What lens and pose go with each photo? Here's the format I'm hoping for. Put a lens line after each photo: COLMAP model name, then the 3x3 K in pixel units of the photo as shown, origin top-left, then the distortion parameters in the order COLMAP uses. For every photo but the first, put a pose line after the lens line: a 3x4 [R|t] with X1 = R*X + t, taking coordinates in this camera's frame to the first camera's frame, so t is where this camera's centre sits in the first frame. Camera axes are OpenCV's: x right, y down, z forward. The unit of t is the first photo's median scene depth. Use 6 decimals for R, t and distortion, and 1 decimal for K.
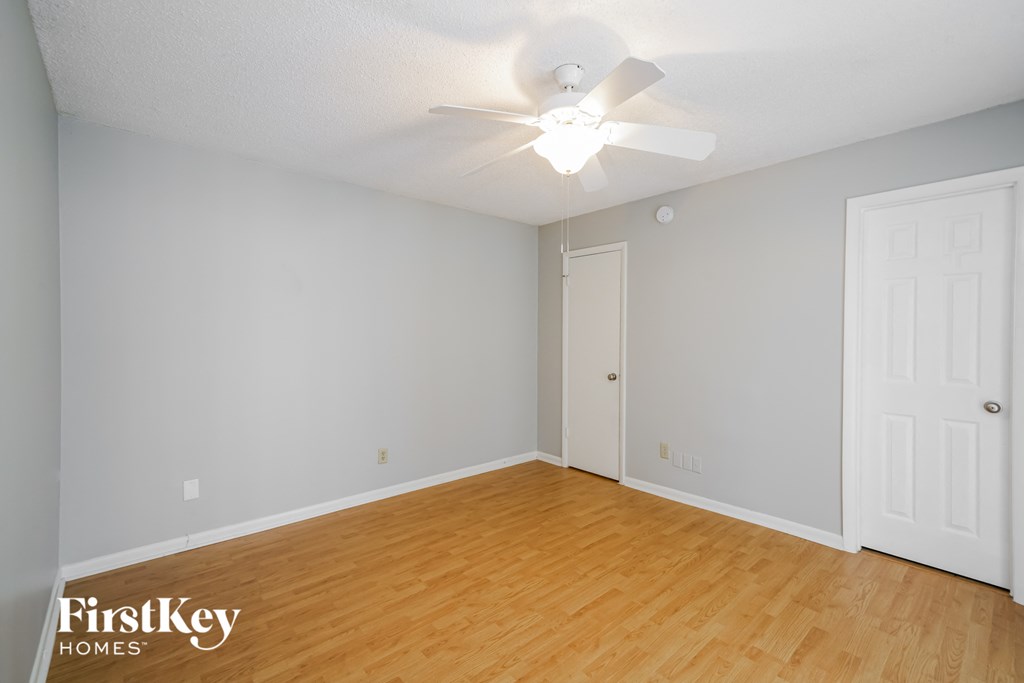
lens RADIAL K [[447.2, 0, 511.6], [0, 447.2, 337.6], [0, 0, 1]] dist [-0.003532, 0.000016]
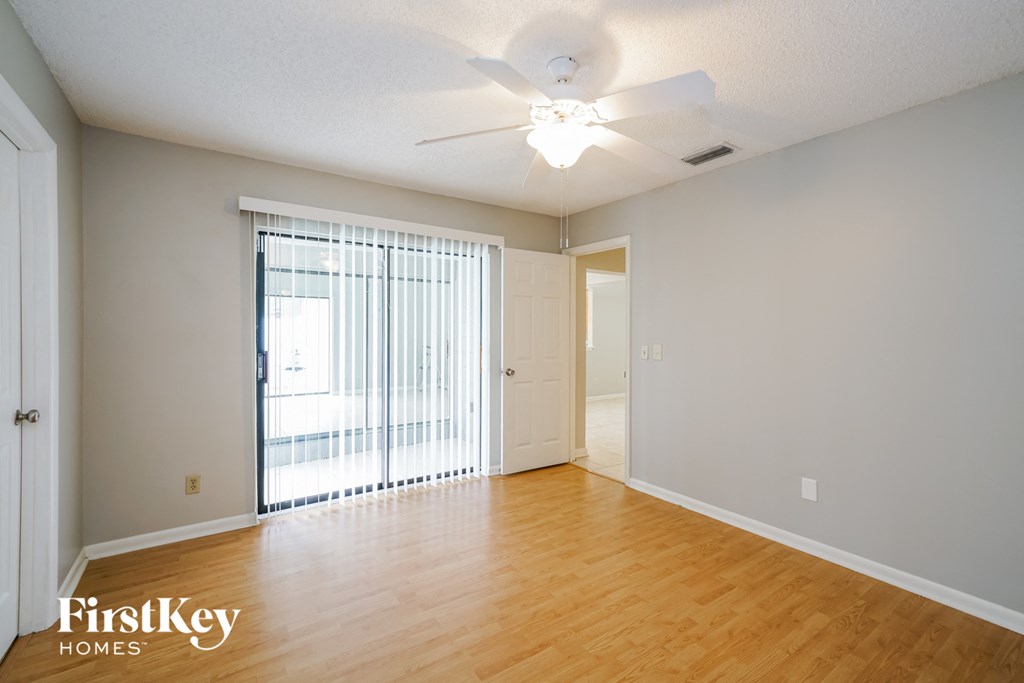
lens RADIAL K [[447.2, 0, 512.5], [0, 447.2, 337.3], [0, 0, 1]] dist [-0.003532, 0.000016]
pose [[-0.992847, -0.008115, 0.119119, 0.113905], [-0.006362, 0.999866, 0.015085, -0.008340], [-0.119225, 0.014219, -0.992765, 1.960651]]
